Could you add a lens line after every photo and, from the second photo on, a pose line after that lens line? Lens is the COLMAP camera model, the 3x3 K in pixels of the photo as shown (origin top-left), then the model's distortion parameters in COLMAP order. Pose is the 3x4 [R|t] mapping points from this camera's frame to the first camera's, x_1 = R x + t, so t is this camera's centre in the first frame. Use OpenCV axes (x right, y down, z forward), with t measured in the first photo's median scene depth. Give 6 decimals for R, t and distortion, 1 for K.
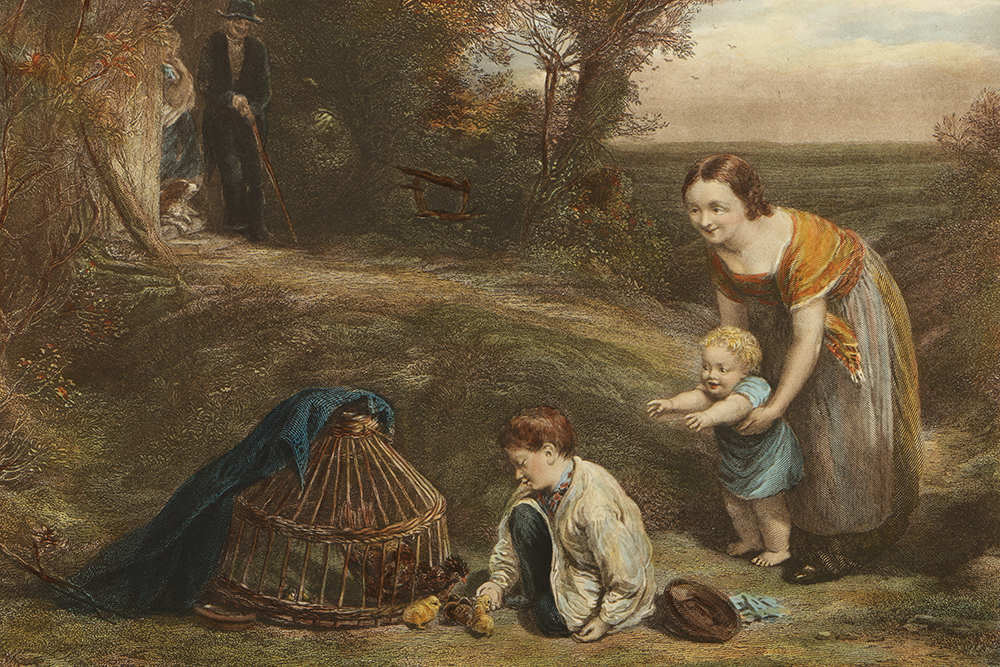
lens RADIAL K [[5210.8, 0, 492.4], [0, 5210.8, 333.9], [0, 0, 1]] dist [1.535652, 0.000000]
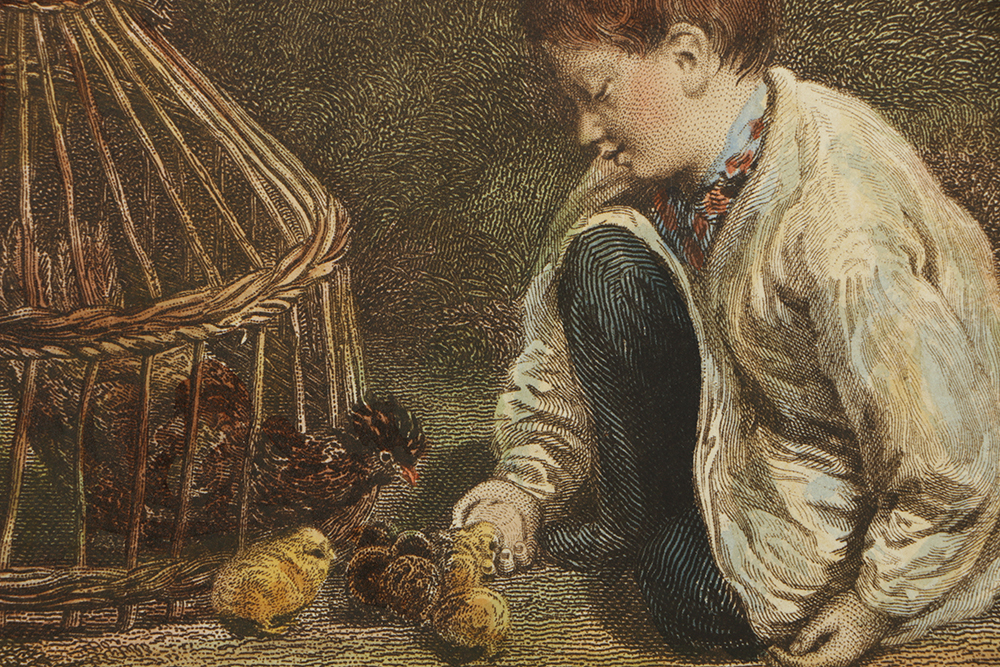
lens RADIAL K [[6630.6, 0, 500.9], [0, 6630.6, 333.3], [0, 0, 1]] dist [0.714093, 0.000000]
pose [[0.999972, -0.007088, -0.002483, 0.000835], [0.007193, 0.998958, 0.045066, 0.021385], [0.002161, -0.045083, 0.998981, 0.614083]]
